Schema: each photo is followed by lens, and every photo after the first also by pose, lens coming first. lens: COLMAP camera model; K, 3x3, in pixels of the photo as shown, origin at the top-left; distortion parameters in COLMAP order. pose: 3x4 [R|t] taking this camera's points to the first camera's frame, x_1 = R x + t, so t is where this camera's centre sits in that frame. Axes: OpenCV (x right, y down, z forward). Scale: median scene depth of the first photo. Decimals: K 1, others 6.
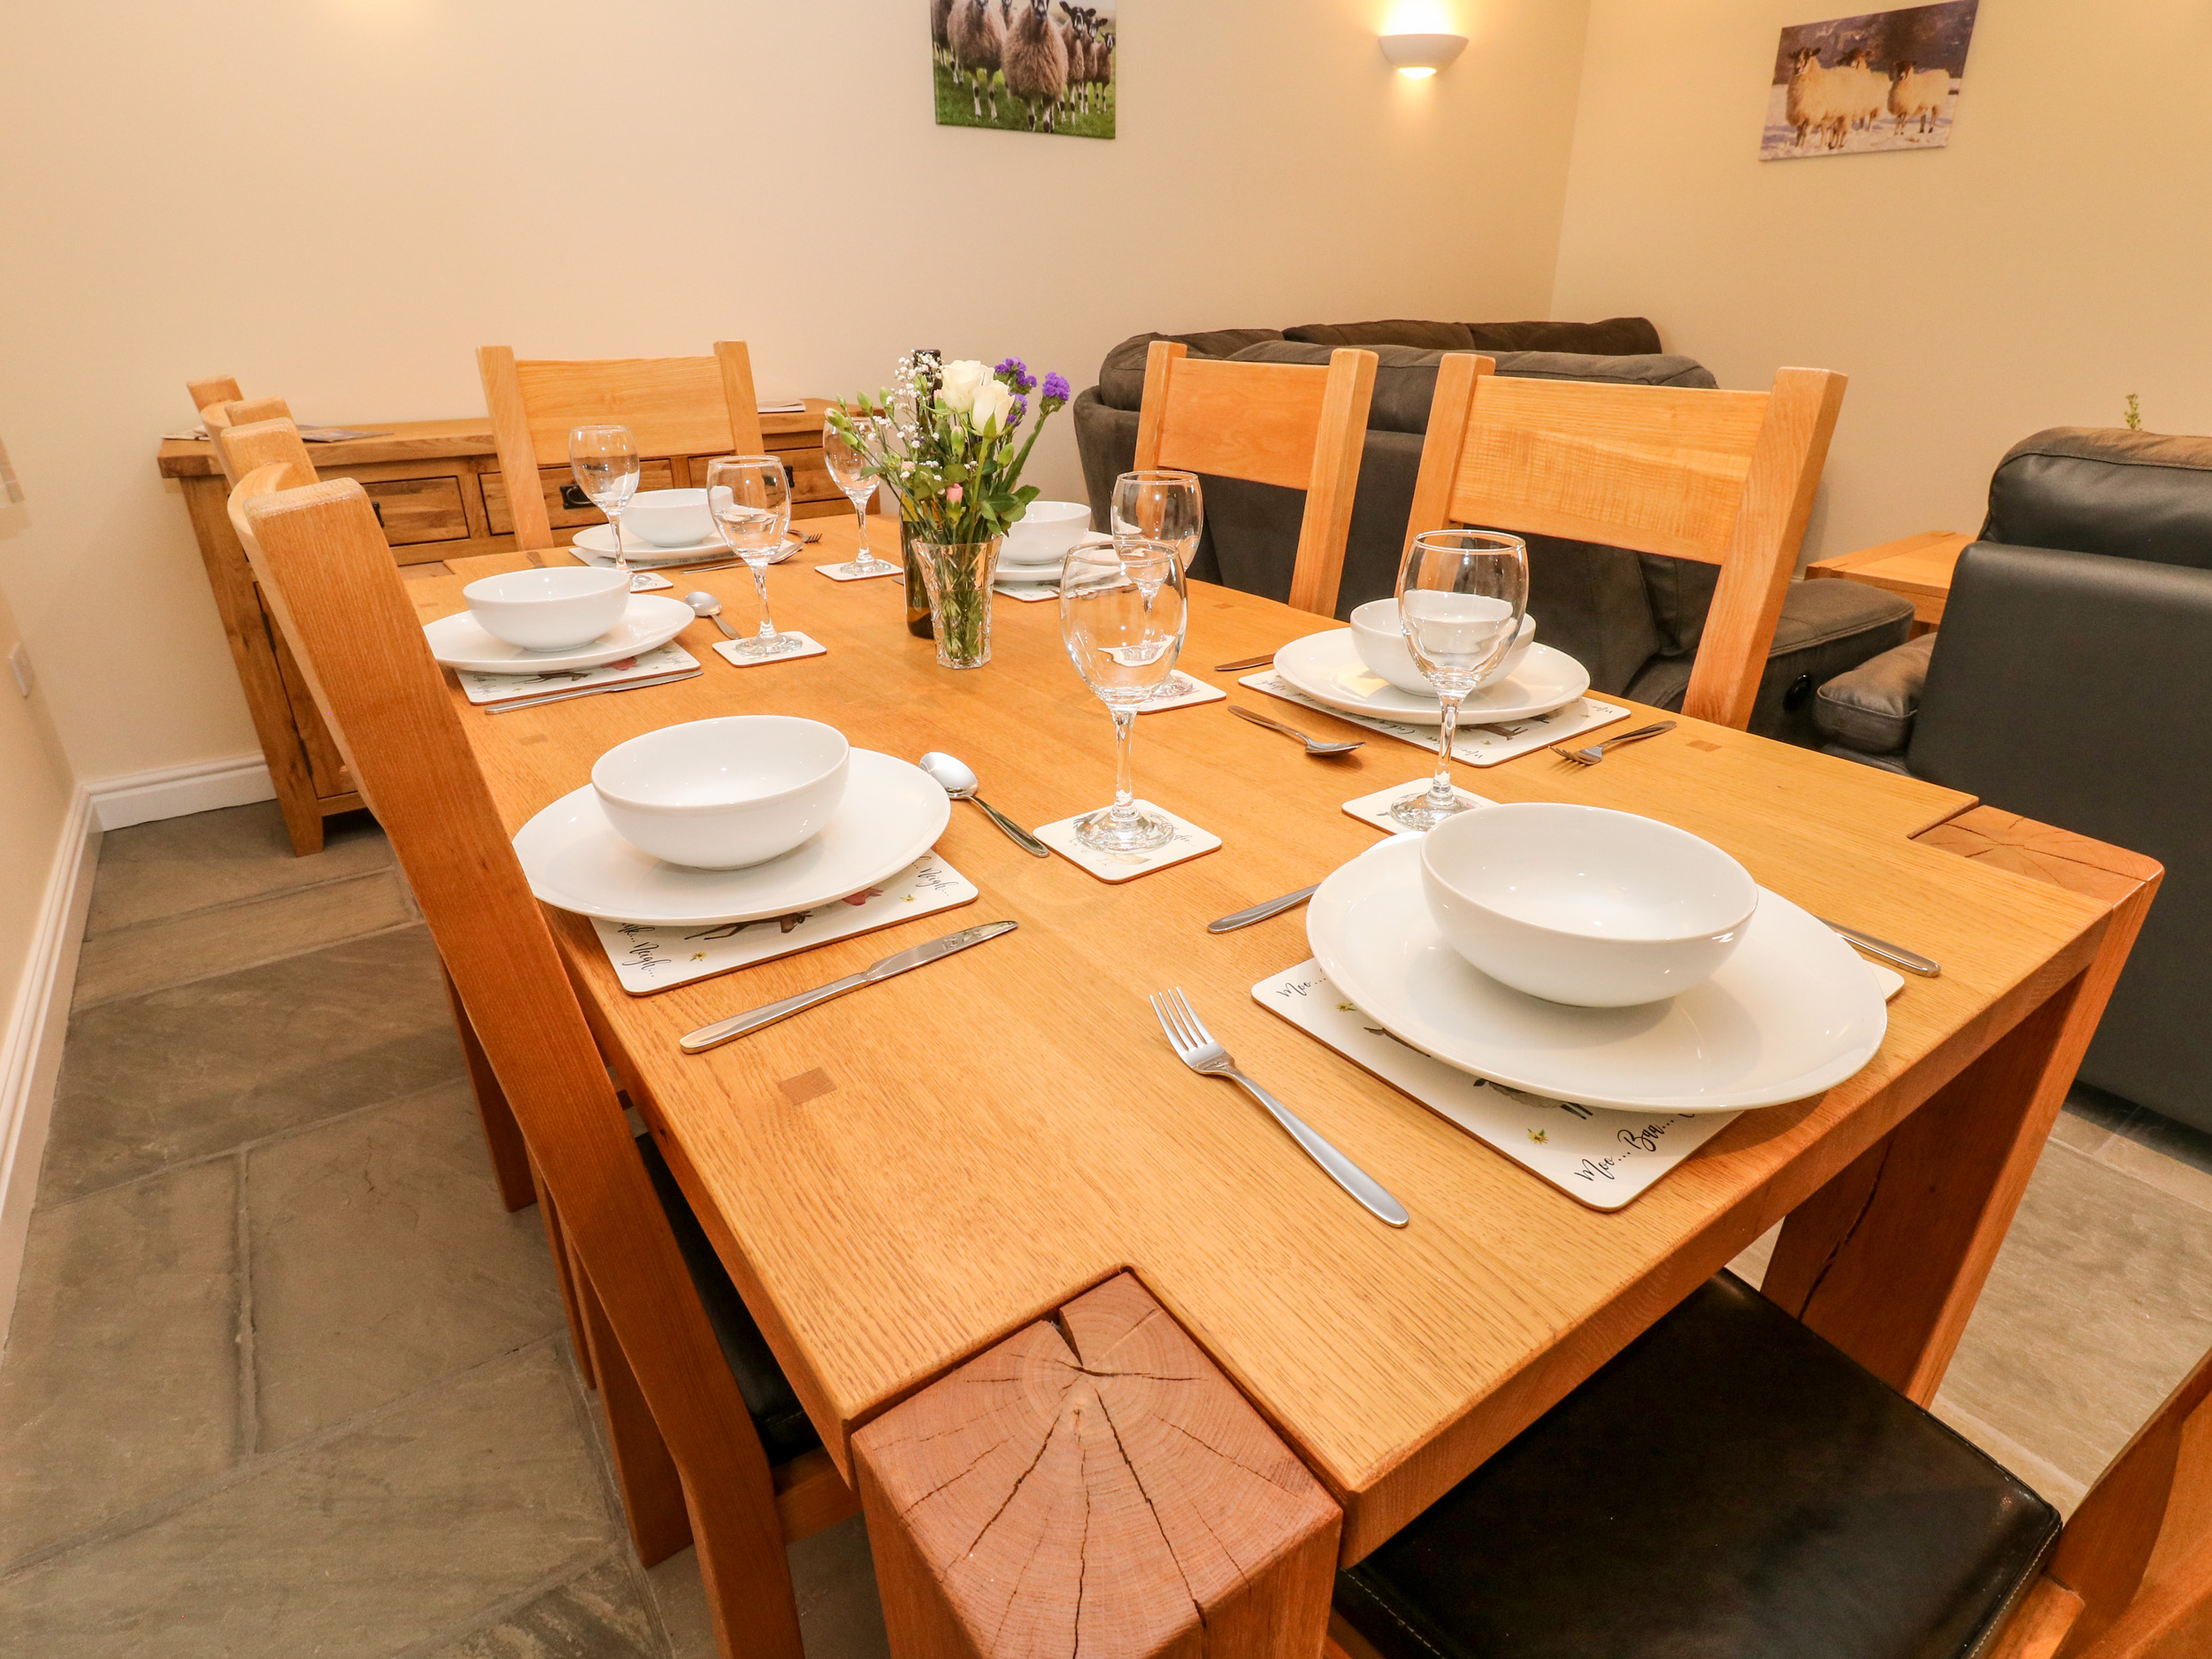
lens RADIAL K [[1191.0, 0, 1103.7], [0, 1191.0, 832.9], [0, 0, 1]] dist [-0.005189, -0.002453]
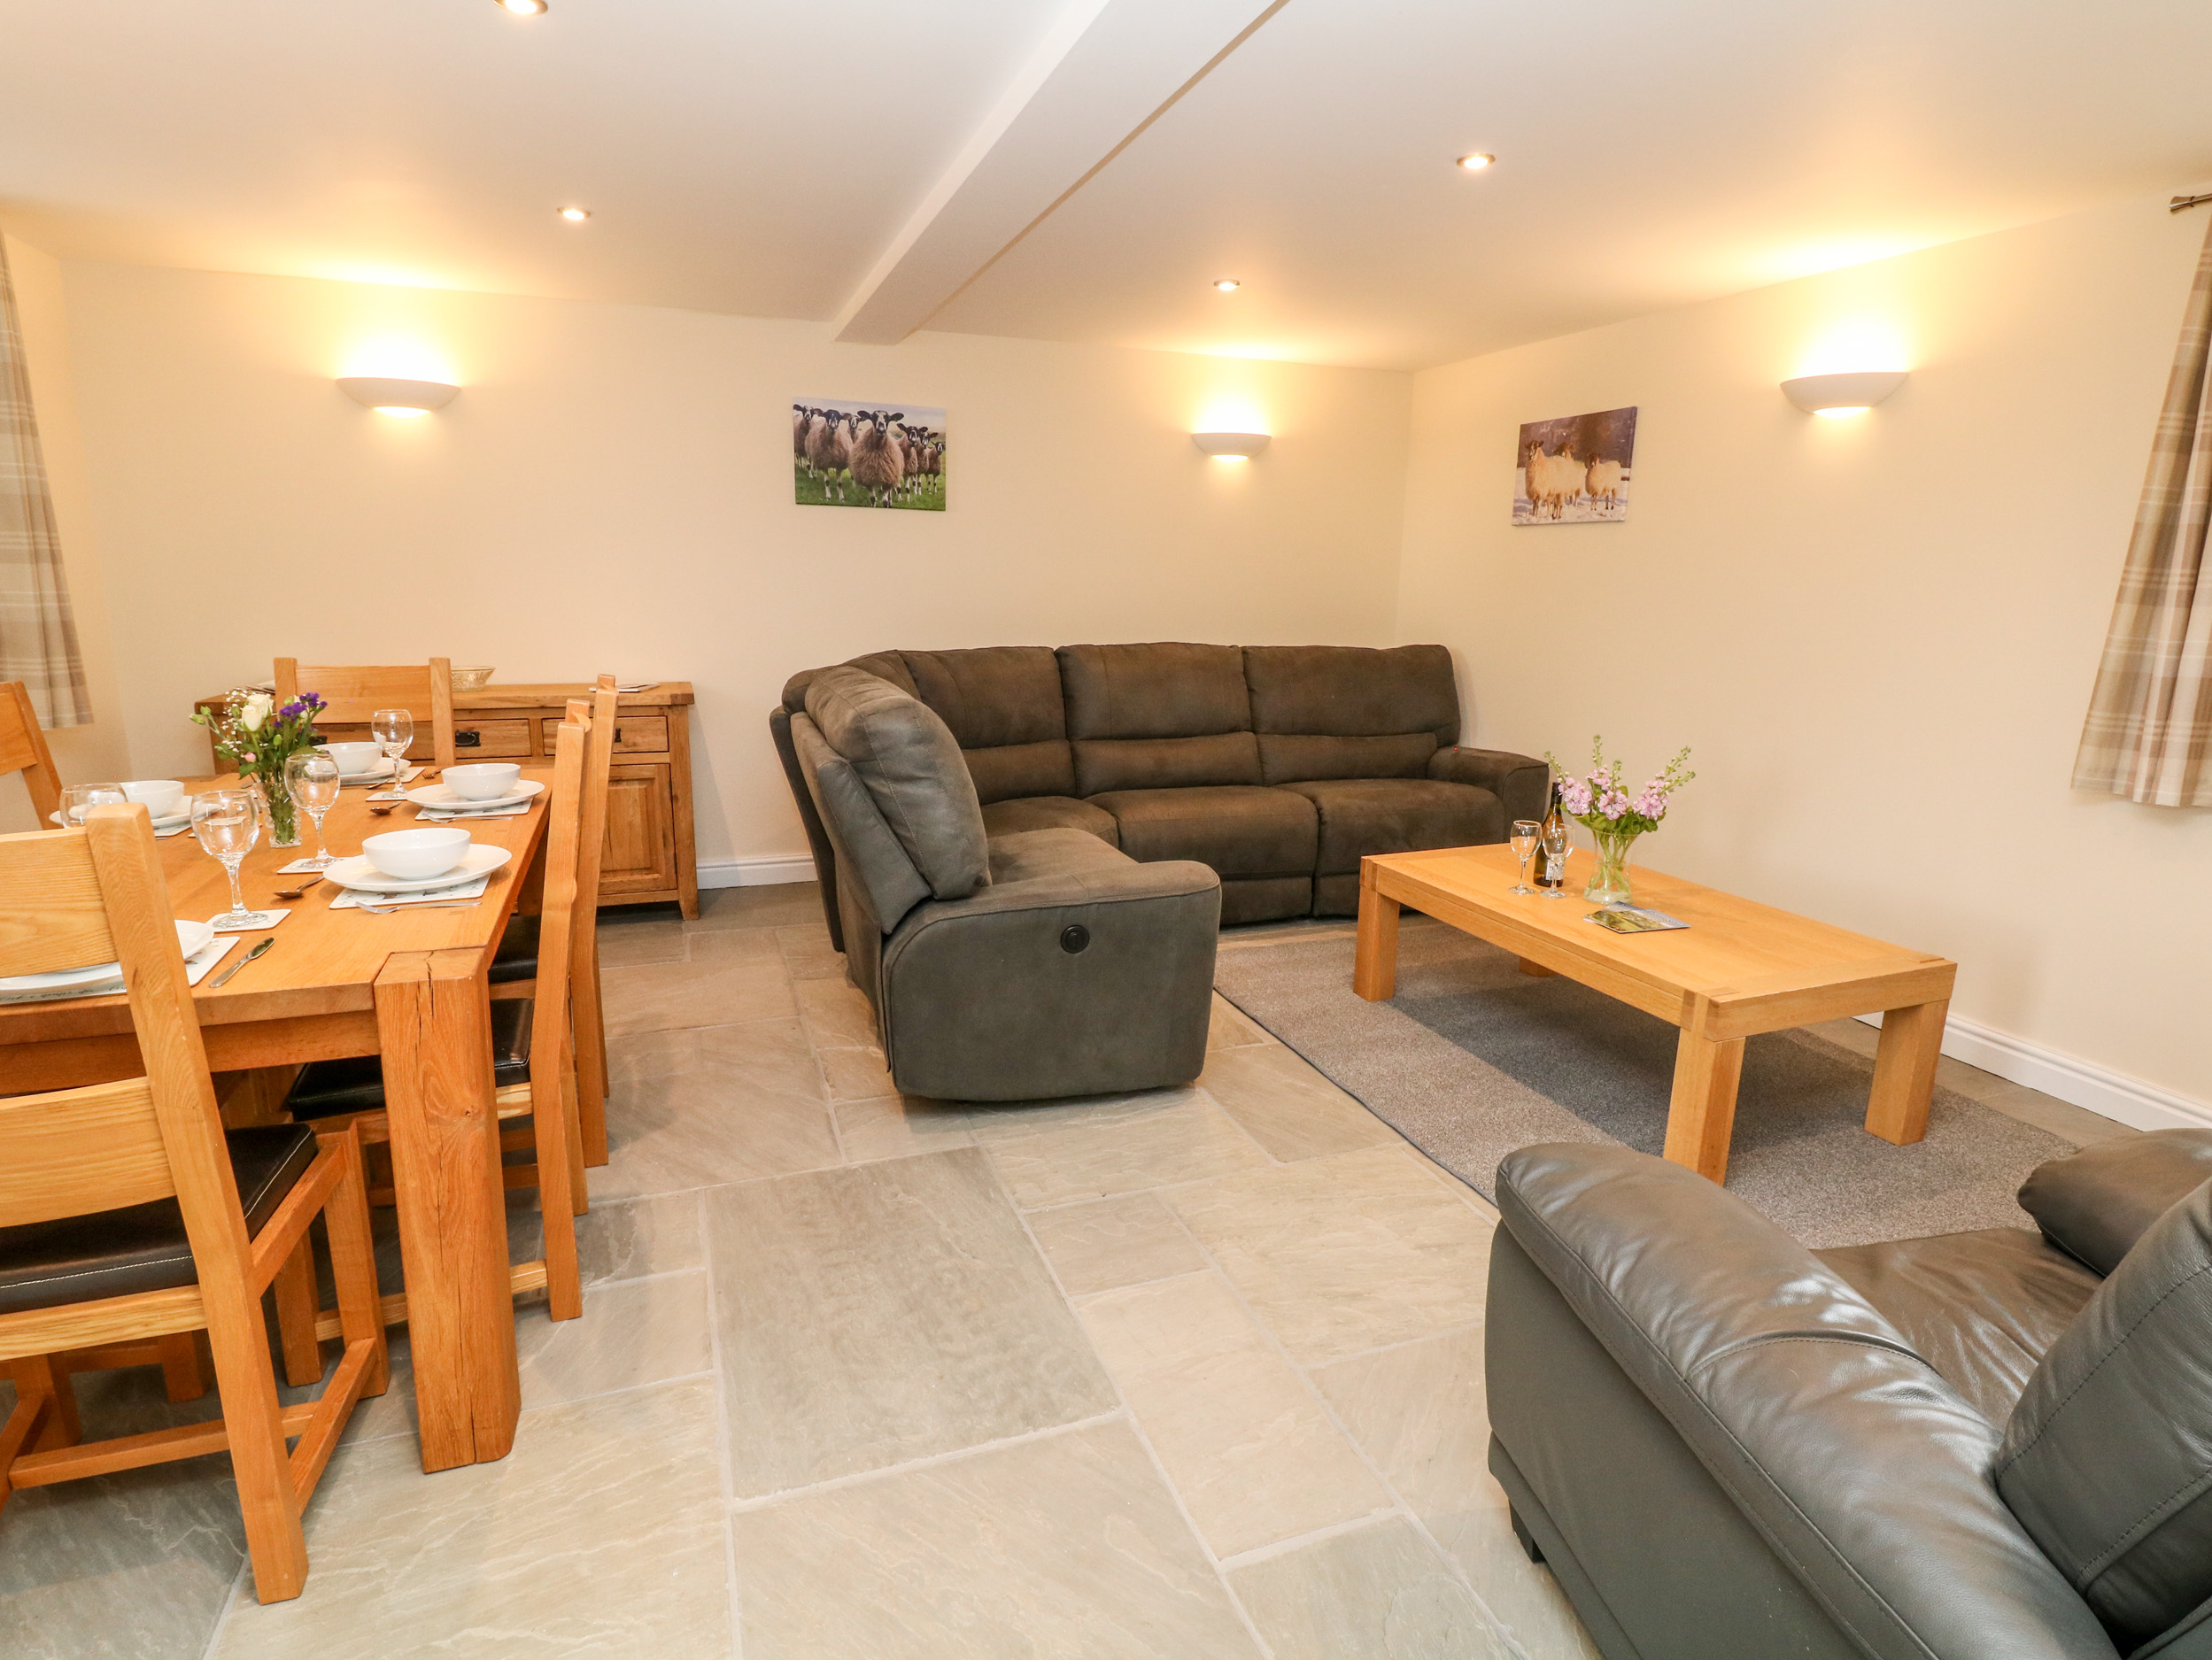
lens RADIAL K [[1190.8, 0, 1105.2], [0, 1190.8, 834.6], [0, 0, 1]] dist [-0.005189, -0.002453]
pose [[0.963307, 0.080832, -0.255941, 0.576291], [-0.133561, 0.971491, -0.195876, 0.017906], [0.232812, 0.222873, 0.946640, -0.165682]]
